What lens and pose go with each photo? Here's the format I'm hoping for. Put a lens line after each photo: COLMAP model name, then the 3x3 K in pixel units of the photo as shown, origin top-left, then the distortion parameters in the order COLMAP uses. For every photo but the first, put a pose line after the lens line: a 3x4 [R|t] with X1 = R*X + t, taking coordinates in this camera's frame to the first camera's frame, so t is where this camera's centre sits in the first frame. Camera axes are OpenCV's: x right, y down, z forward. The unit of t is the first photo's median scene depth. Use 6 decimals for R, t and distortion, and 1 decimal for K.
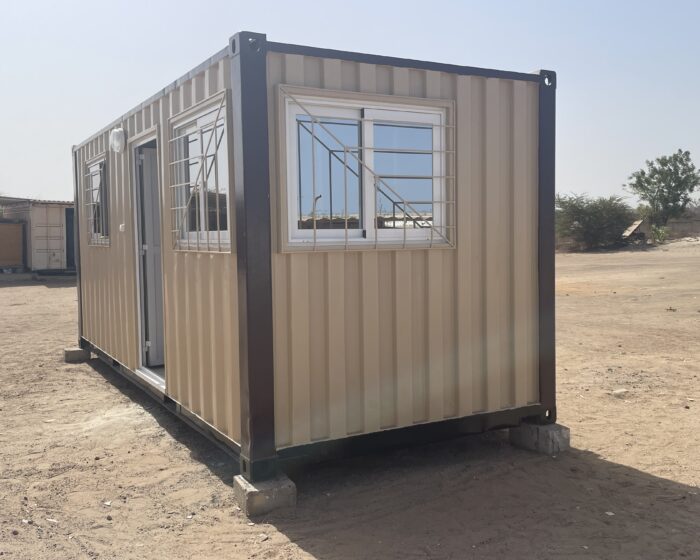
lens RADIAL K [[734.2, 0, 350.0], [0, 734.2, 280.0], [0, 0, 1]] dist [-0.011243, -0.010428]
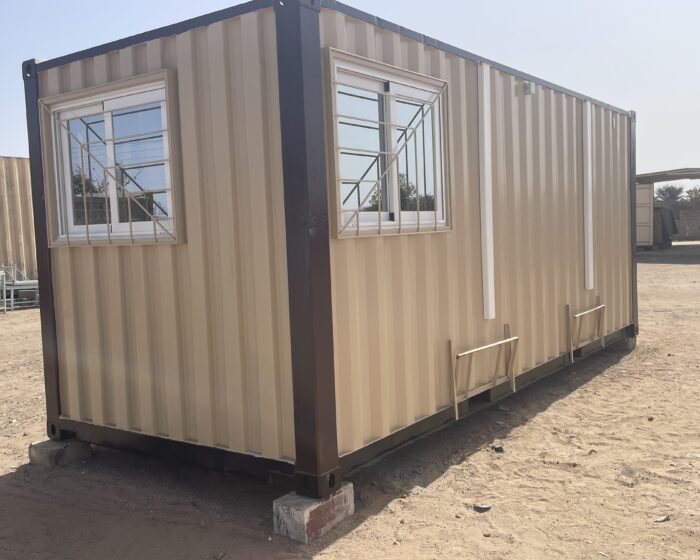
lens RADIAL K [[734.2, 0, 350.0], [0, 734.2, 280.0], [0, 0, 1]] dist [-0.011243, -0.010428]
pose [[0.426911, 0.070746, -0.901522, 1.005409], [-0.019468, 0.997423, 0.069052, -0.065261], [0.904084, -0.011928, 0.427188, 0.828632]]
